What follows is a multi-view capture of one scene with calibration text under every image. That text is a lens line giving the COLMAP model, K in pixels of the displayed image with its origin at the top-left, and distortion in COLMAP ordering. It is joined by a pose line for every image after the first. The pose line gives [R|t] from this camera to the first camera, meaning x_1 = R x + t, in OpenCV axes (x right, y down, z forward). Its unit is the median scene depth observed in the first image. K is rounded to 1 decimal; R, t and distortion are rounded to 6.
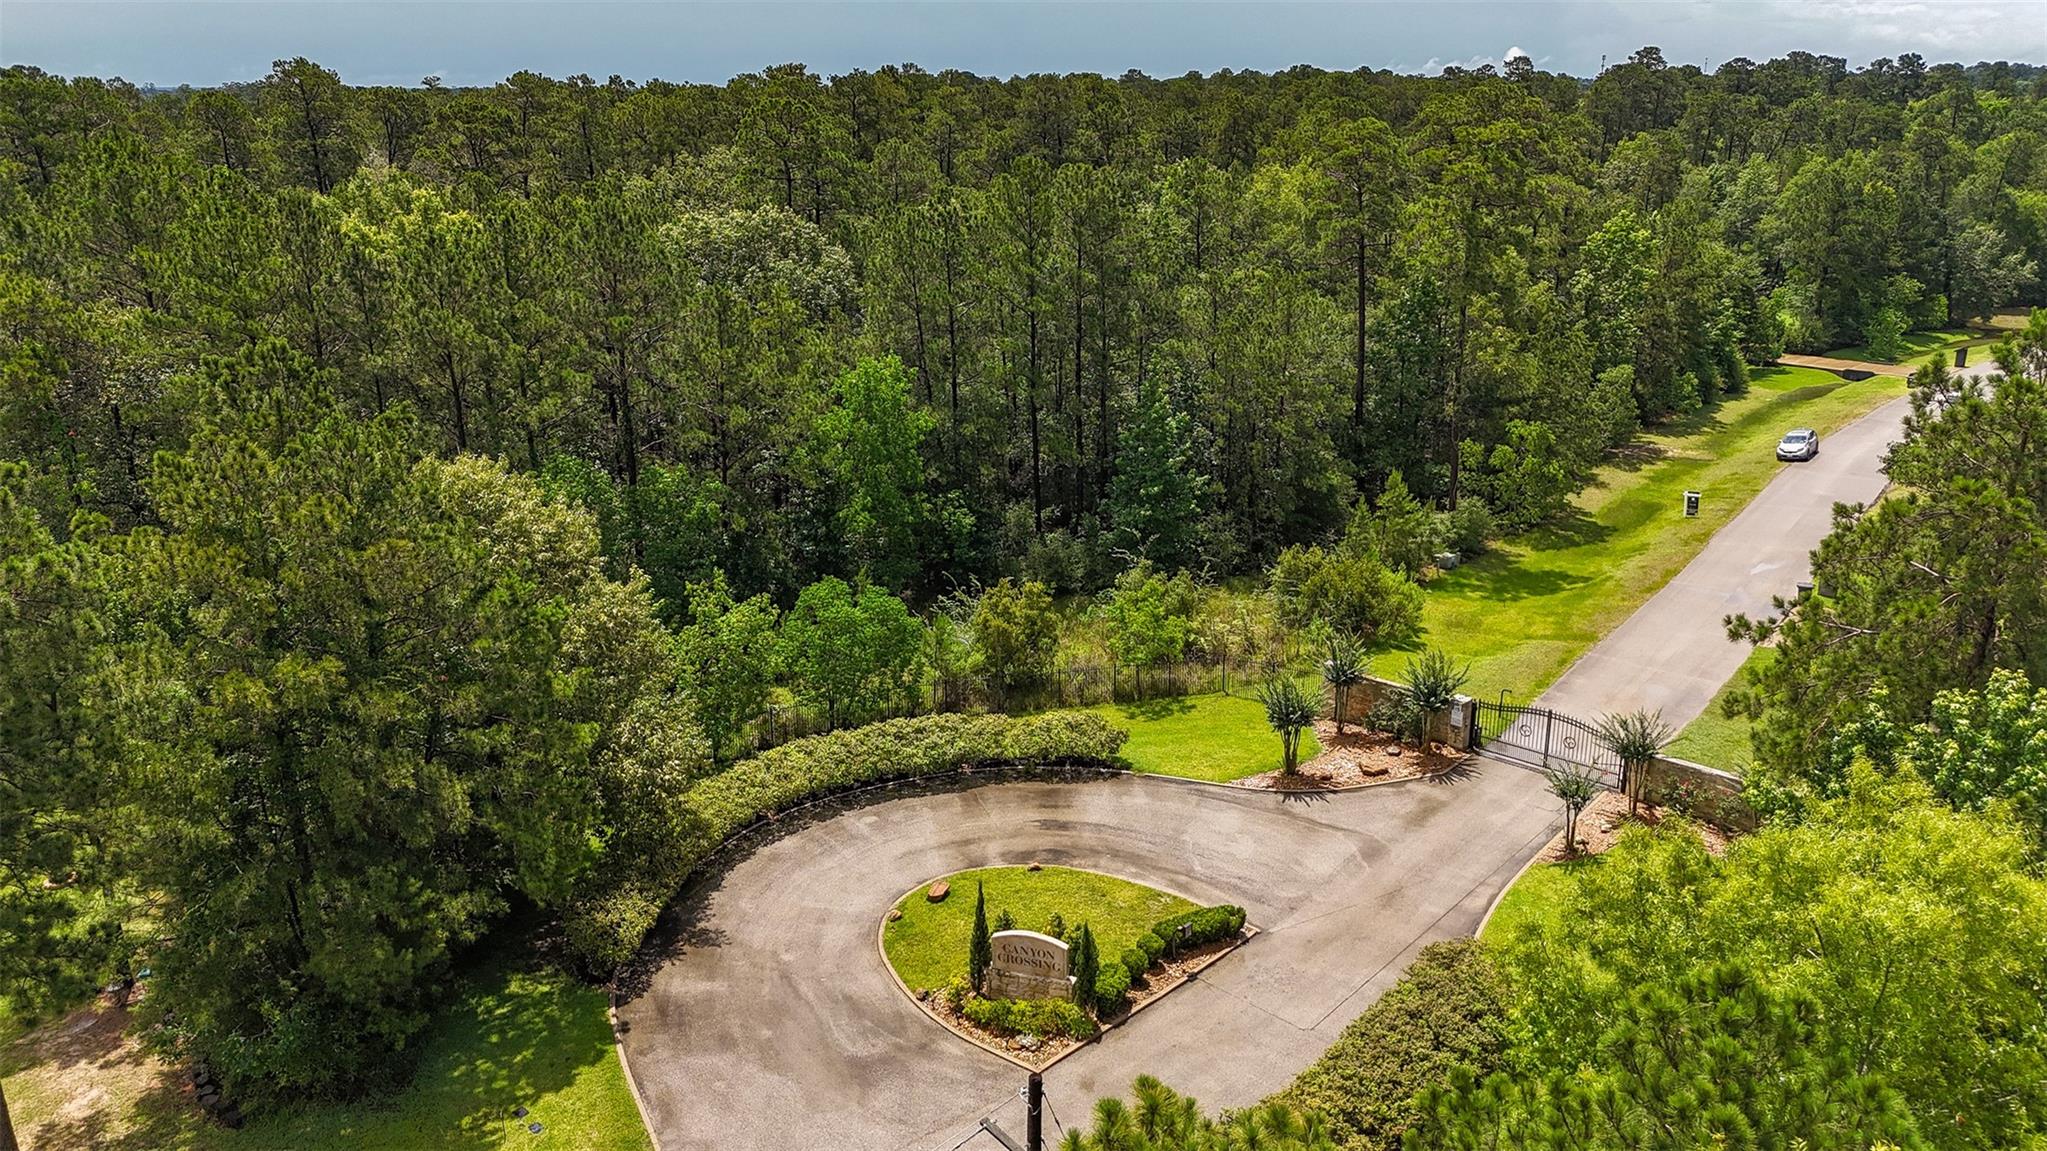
lens RADIAL K [[1475.3, 0, 1025.9], [0, 1475.3, 567.6], [0, 0, 1]] dist [0.071565, -0.053887]
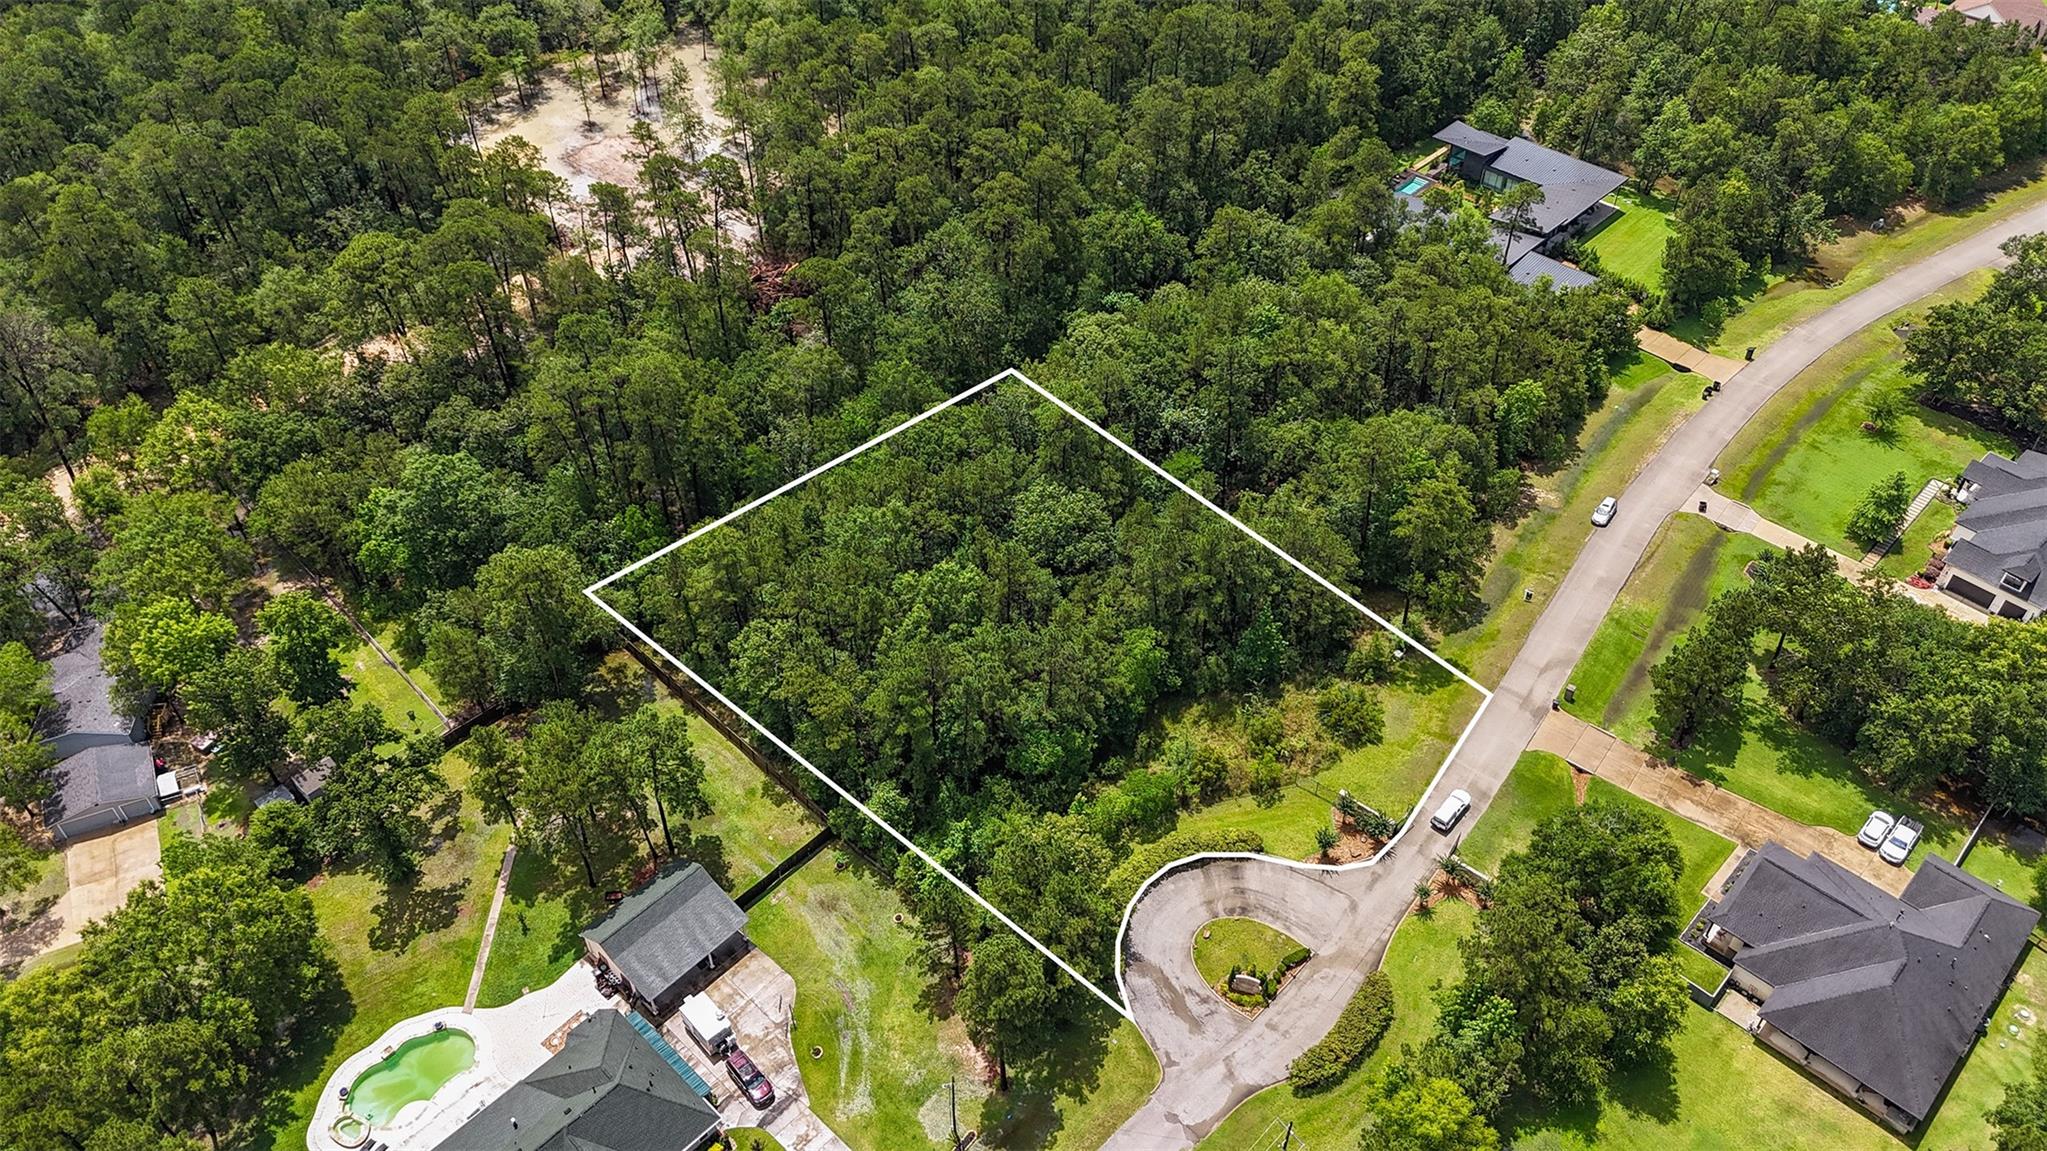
lens RADIAL K [[1475.3, 0, 1025.9], [0, 1475.3, 567.6], [0, 0, 1]] dist [0.071565, -0.053887]
pose [[0.999718, -0.015015, 0.018424, -0.400595], [0.005606, 0.902271, 0.431134, -1.488062], [-0.023097, -0.430909, 0.902100, -1.172617]]
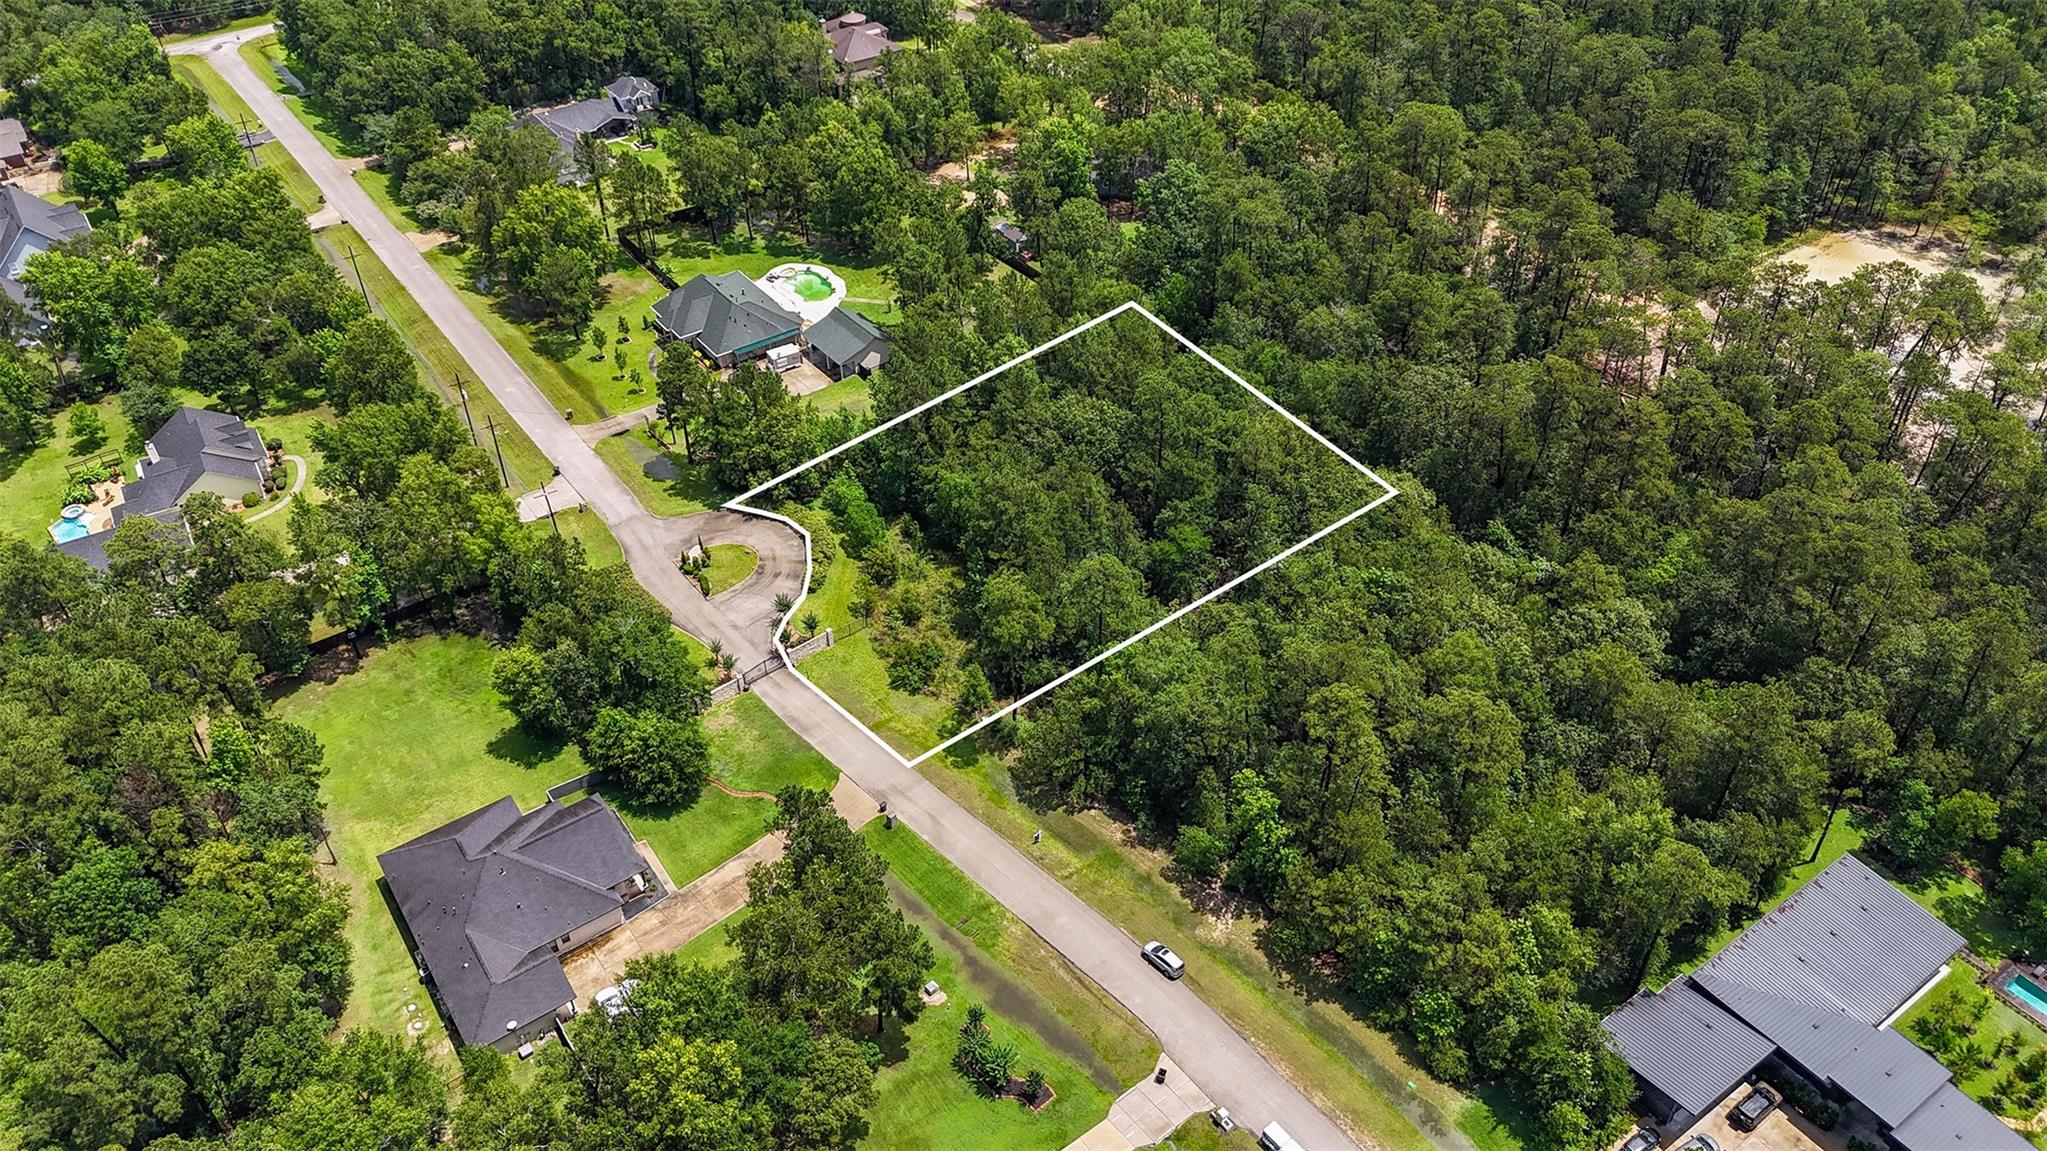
lens RADIAL K [[1484.1, 0, 1024.6], [0, 1484.1, 574.5], [0, 0, 1]] dist [0.066978, -0.051401]
pose [[-0.149957, 0.641420, -0.752392, 2.525197], [-0.286976, 0.699997, 0.653949, -2.255793], [0.946128, 0.313983, 0.079103, 1.215417]]
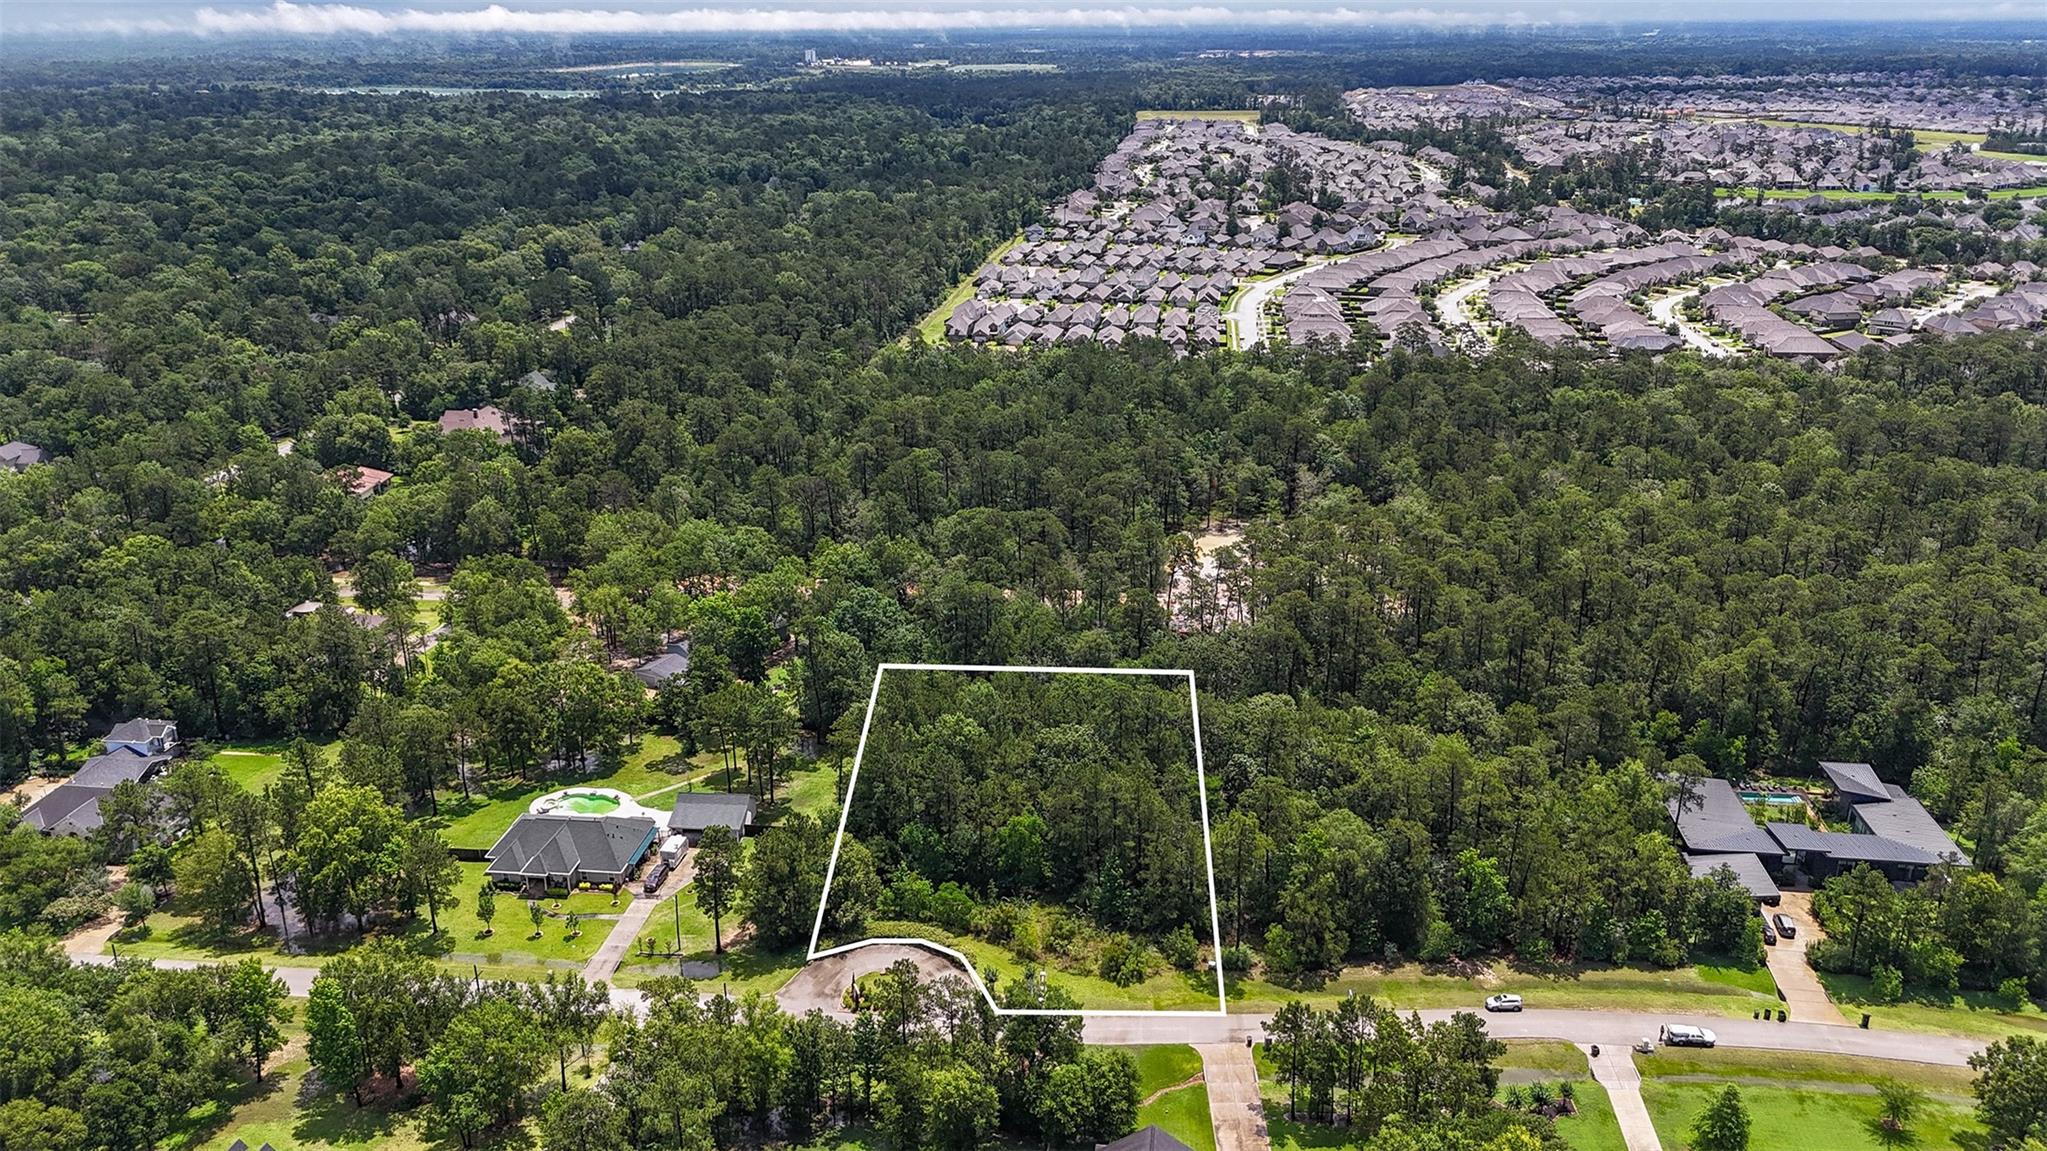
lens RADIAL K [[1488.3, 0, 1031.1], [0, 1488.3, 582.2], [0, 0, 1]] dist [0.071386, -0.097417]
pose [[0.621264, 0.279708, -0.731979, 2.566278], [-0.239901, 0.957161, 0.162141, -1.396537], [0.745975, 0.074871, 0.661753, -1.352580]]
